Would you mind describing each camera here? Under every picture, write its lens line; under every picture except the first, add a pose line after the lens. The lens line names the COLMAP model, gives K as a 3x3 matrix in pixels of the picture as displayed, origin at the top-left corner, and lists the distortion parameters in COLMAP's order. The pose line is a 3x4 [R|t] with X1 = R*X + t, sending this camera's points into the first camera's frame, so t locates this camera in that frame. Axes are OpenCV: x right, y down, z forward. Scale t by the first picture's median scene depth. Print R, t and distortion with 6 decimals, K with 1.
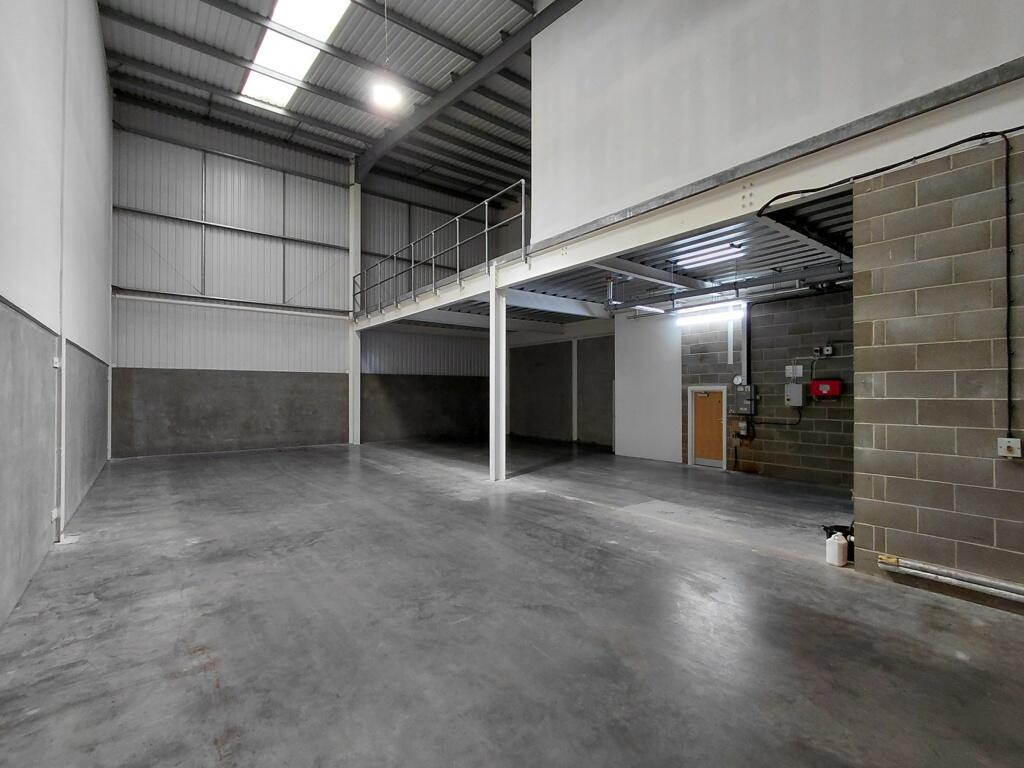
lens RADIAL K [[477.2, 0, 512.4], [0, 477.2, 384.6], [0, 0, 1]] dist [0.004801, 0.001378]
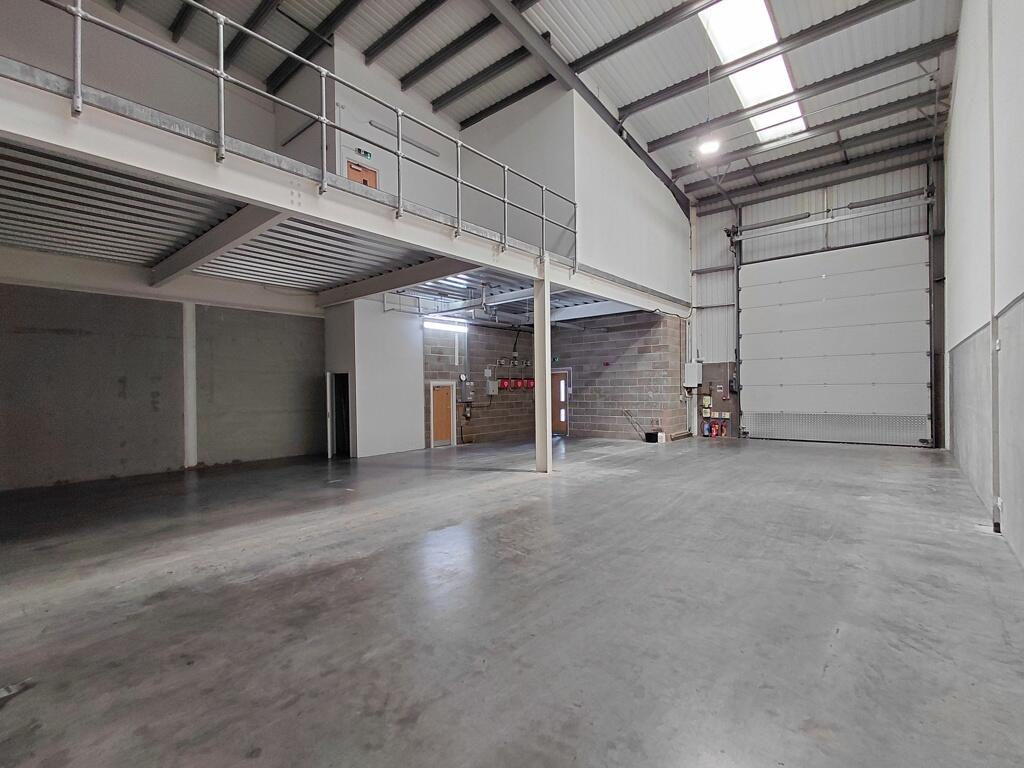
lens RADIAL K [[477.2, 0, 517.2], [0, 477.2, 378.5], [0, 0, 1]] dist [0.004801, 0.001378]
pose [[-0.213441, 0.026673, 0.976592, -0.831074], [-0.001303, 0.999619, -0.027587, 0.028874], [-0.976955, -0.007161, -0.213325, 1.056505]]
